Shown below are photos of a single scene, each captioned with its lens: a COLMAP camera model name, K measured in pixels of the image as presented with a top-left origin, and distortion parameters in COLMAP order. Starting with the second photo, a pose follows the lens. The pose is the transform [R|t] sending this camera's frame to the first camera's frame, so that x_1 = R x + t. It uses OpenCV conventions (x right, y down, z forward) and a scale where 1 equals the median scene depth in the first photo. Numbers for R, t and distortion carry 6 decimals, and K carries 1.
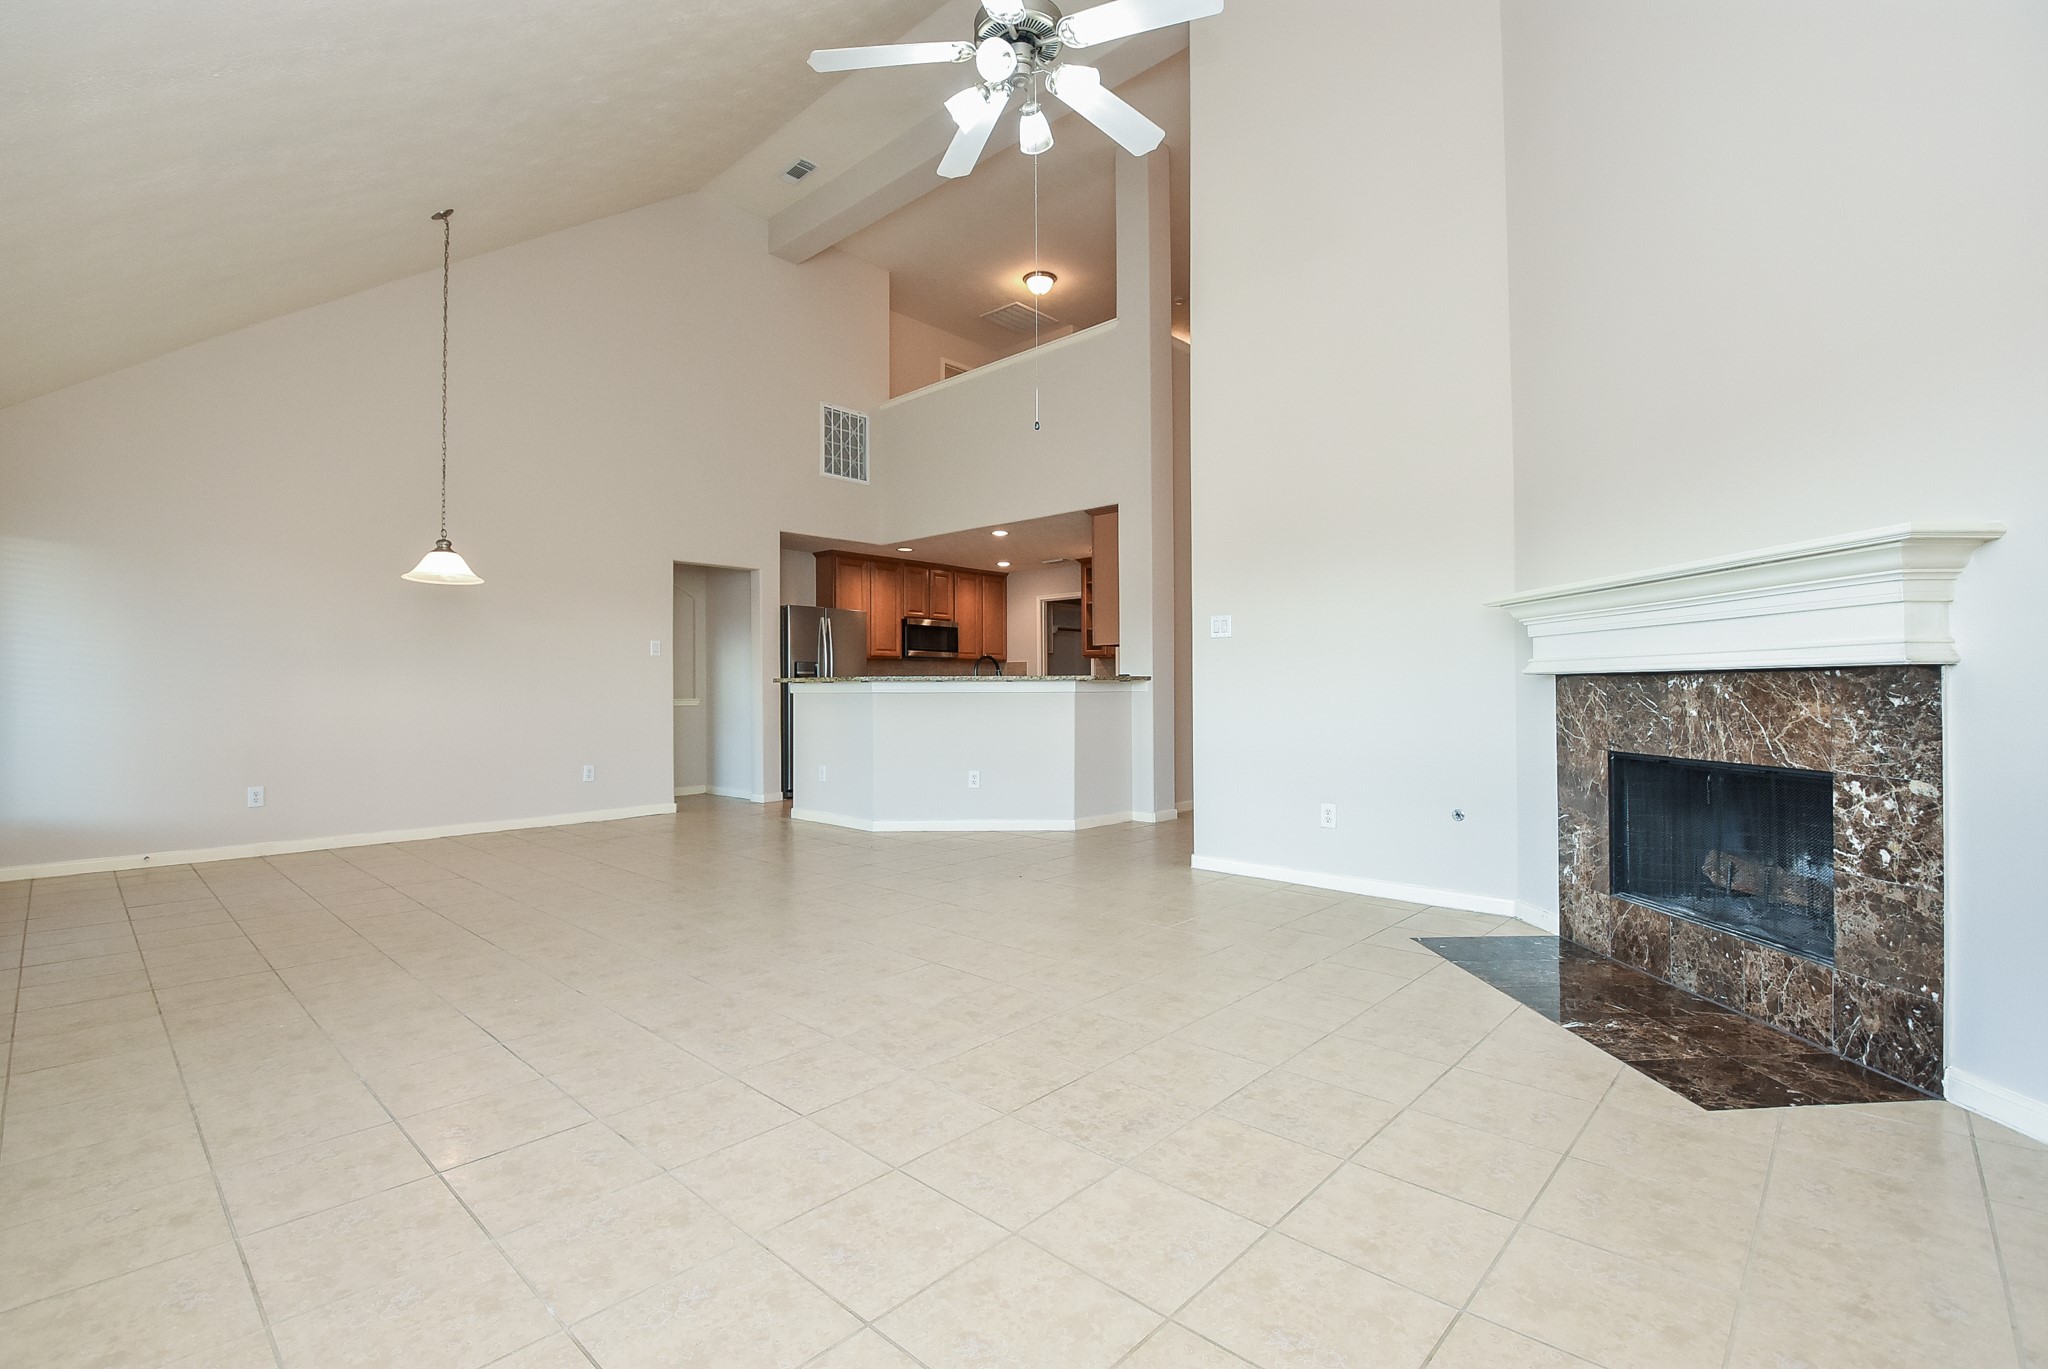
lens RADIAL K [[901.0, 0, 1003.9], [0, 901.0, 690.3], [0, 0, 1]] dist [0.000176, -0.018779]
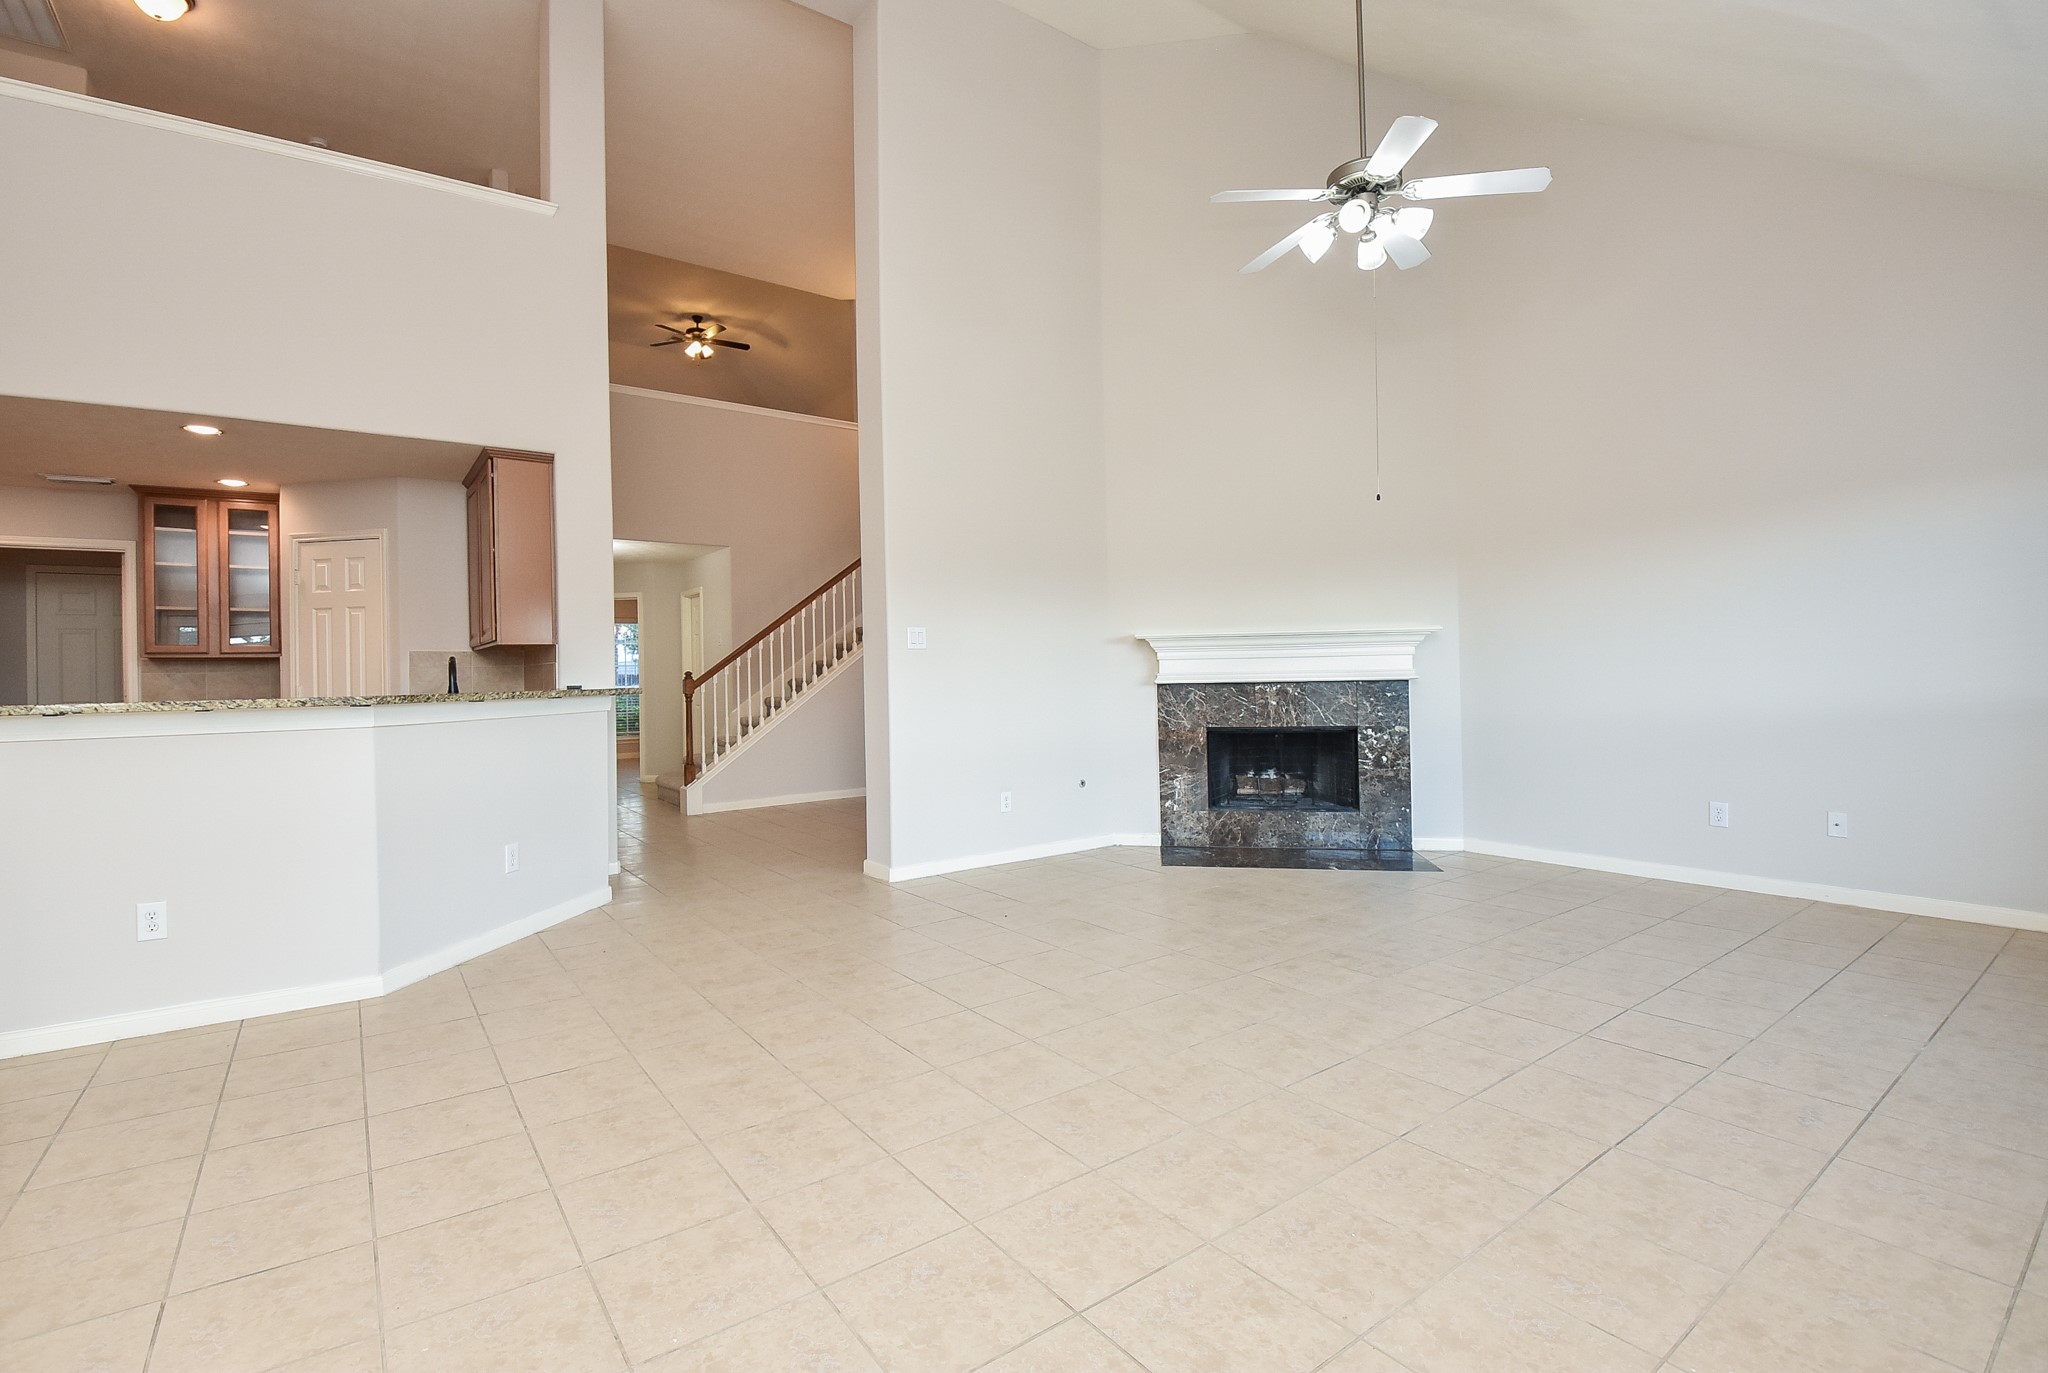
lens RADIAL K [[926.3, 0, 979.1], [0, 926.3, 669.1], [0, 0, 1]] dist [0.001222, -0.000240]
pose [[0.201961, 0.000649, 0.979393, -1.262704], [0.016964, 0.999847, -0.004161, -0.048304], [-0.979247, 0.017455, 0.201919, 1.158297]]
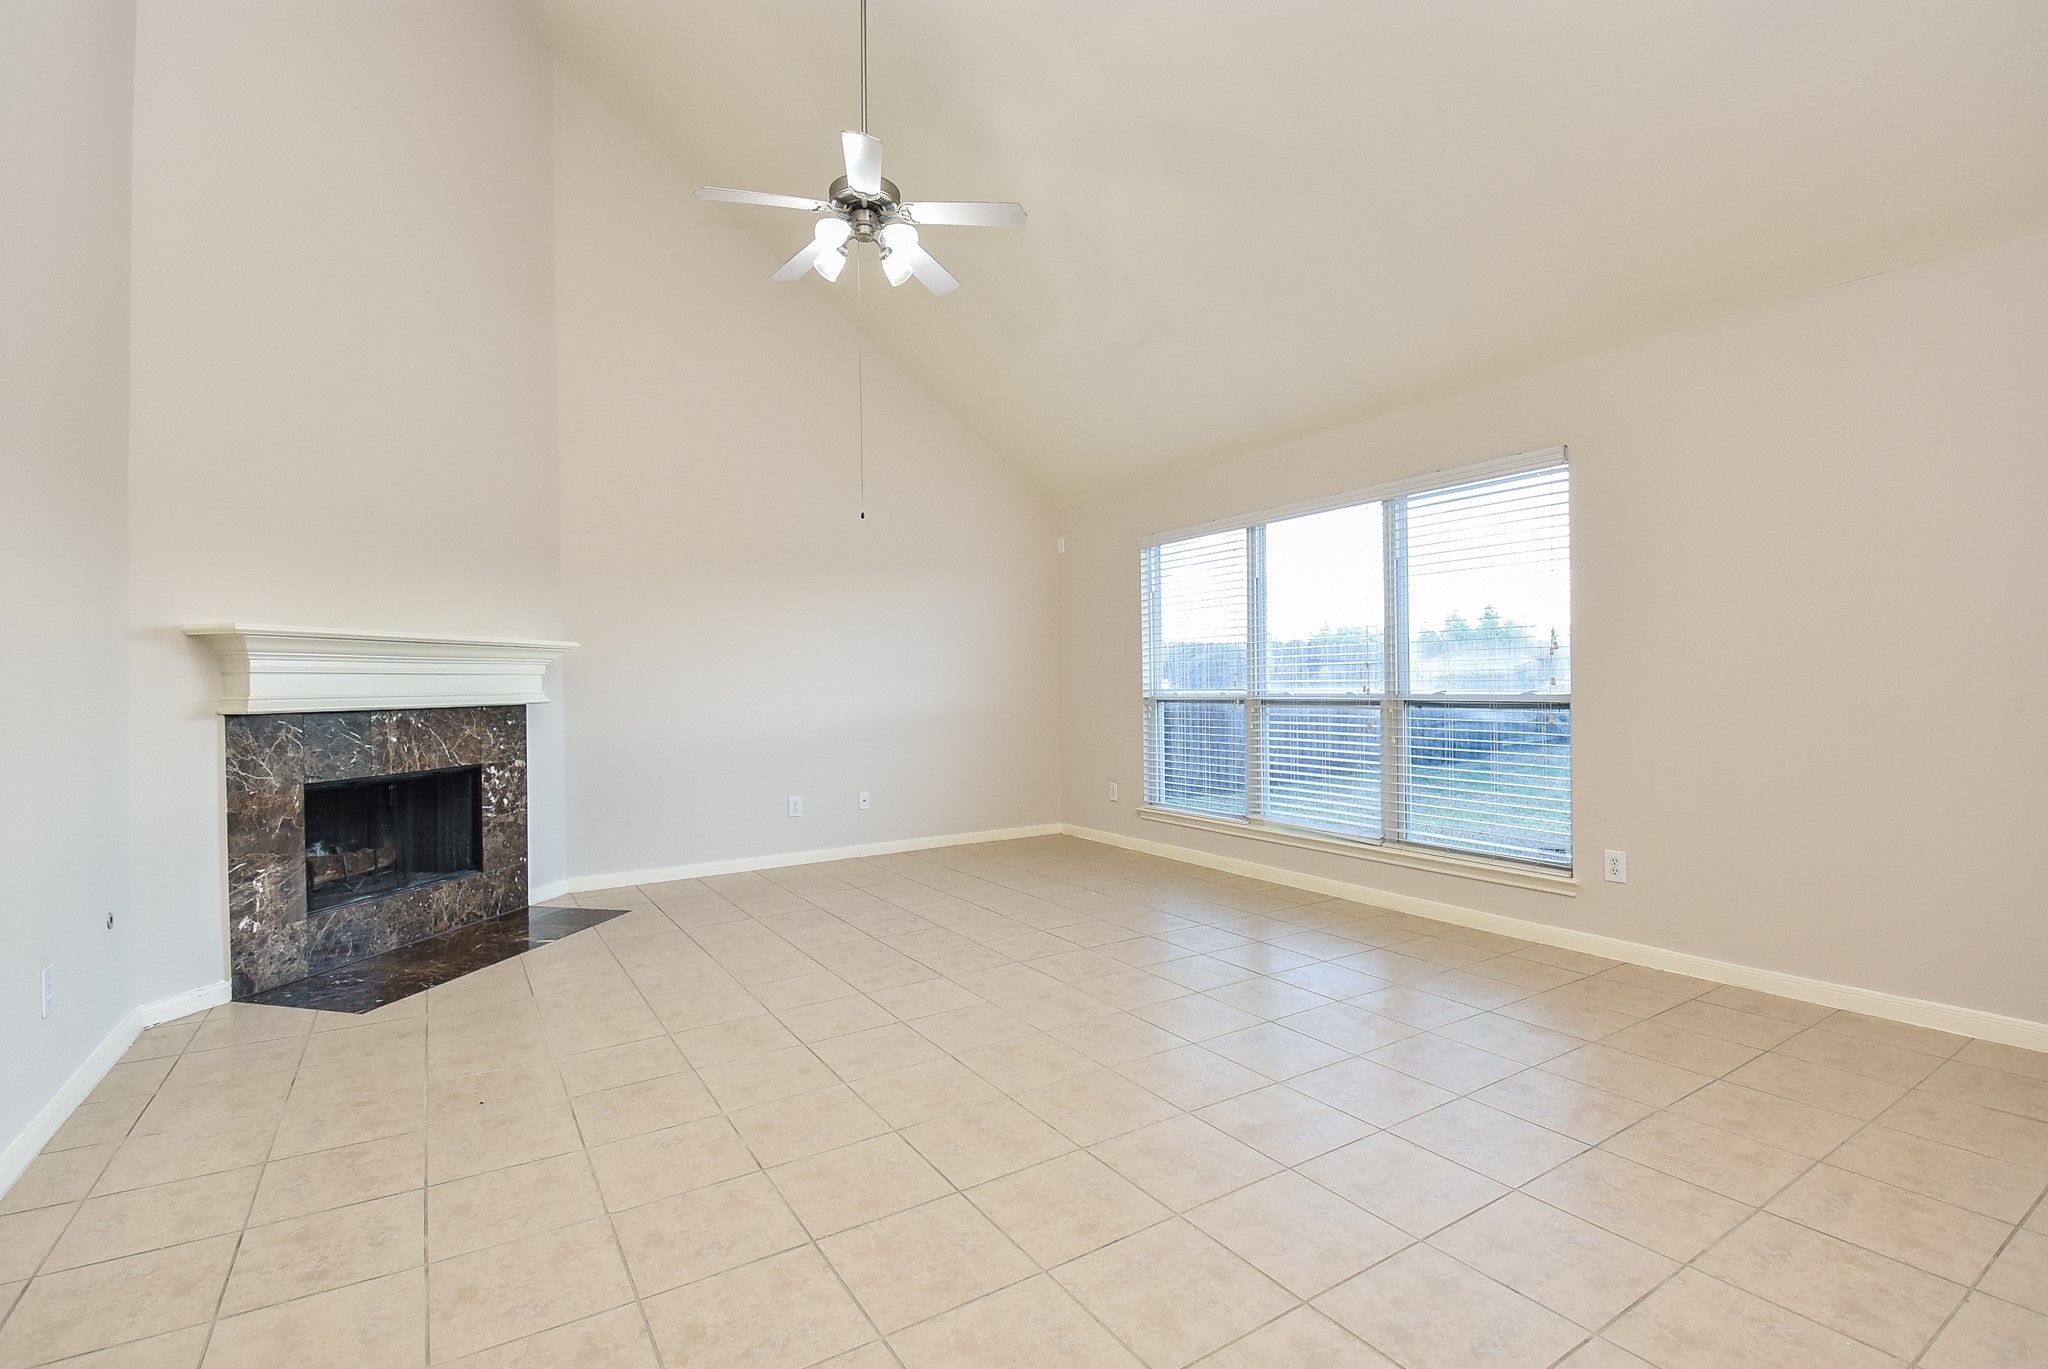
lens RADIAL K [[946.5, 0, 1024.0], [0, 946.5, 684.5], [0, 0, 1]] dist [-0.027874, -0.000486]
pose [[-0.971437, 0.017747, 0.236634, -0.460609], [0.018492, 0.999829, 0.000929, -0.039313], [-0.236577, 0.005278, -0.971598, 2.033802]]
